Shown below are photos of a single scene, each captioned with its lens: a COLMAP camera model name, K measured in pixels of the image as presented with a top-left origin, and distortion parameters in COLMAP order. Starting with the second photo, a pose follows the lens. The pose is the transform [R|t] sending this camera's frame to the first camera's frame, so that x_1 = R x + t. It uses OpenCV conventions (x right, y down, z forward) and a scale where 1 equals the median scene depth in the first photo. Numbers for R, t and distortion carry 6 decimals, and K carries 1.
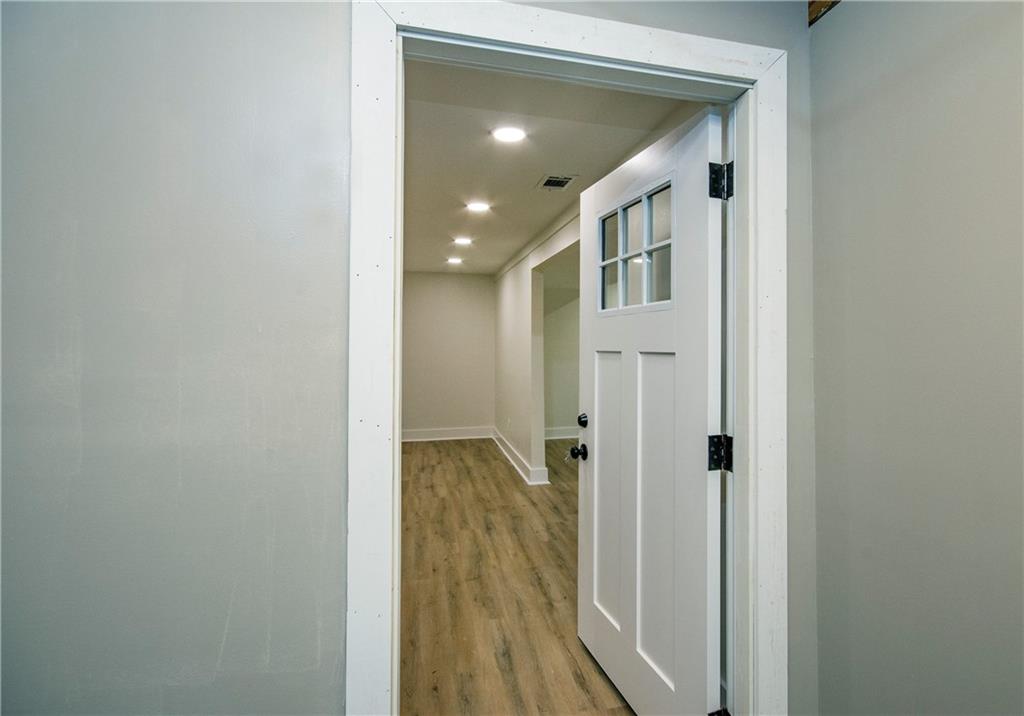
lens RADIAL K [[495.0, 0, 514.5], [0, 495.0, 348.7], [0, 0, 1]] dist [-0.001802, 0.000930]
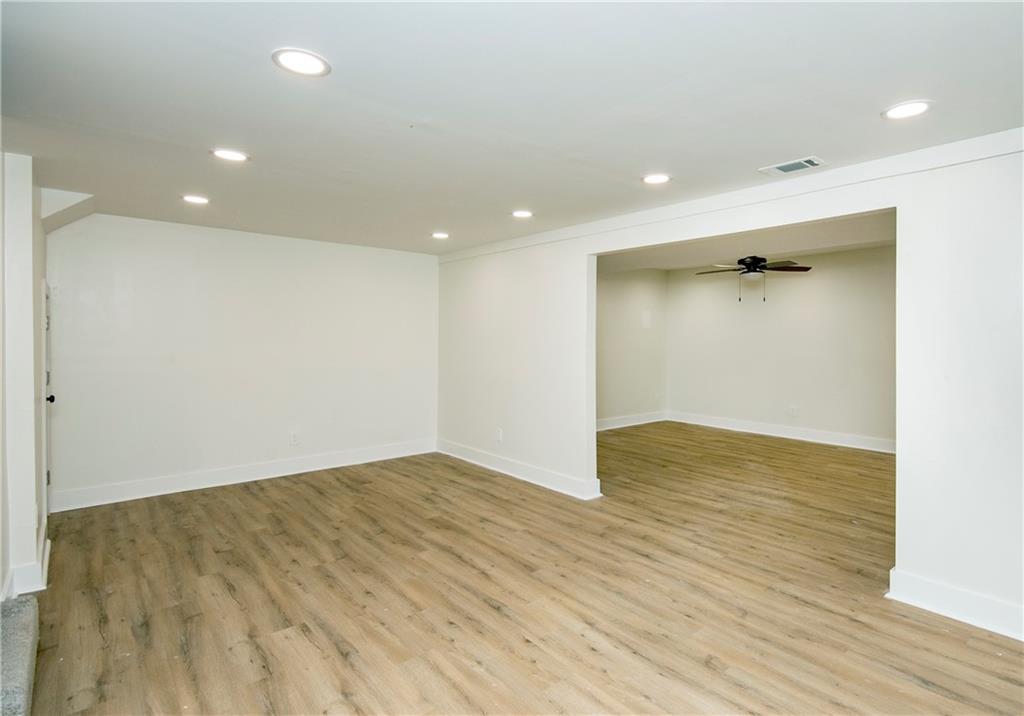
lens RADIAL K [[528.2, 0, 517.3], [0, 528.2, 362.0], [0, 0, 1]] dist [0.006841, -0.001319]
pose [[0.881122, -0.021376, 0.472406, -0.686375], [0.000791, 0.999043, 0.043729, -0.019408], [-0.472888, -0.038157, 0.880296, 0.299036]]
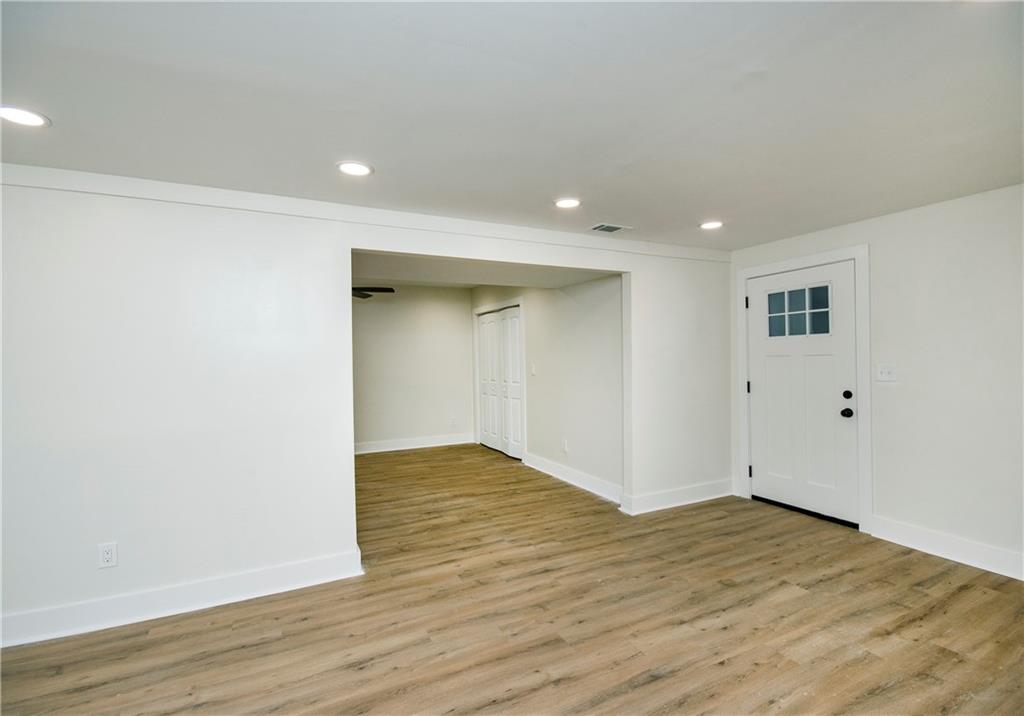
lens RADIAL K [[495.0, 0, 521.4], [0, 495.0, 358.1], [0, 0, 1]] dist [-0.001802, 0.000930]
pose [[-0.280500, 0.005379, 0.959839, -0.877941], [0.026529, 0.999646, 0.002151, -0.013779], [-0.959487, 0.026067, -0.280543, 1.279065]]
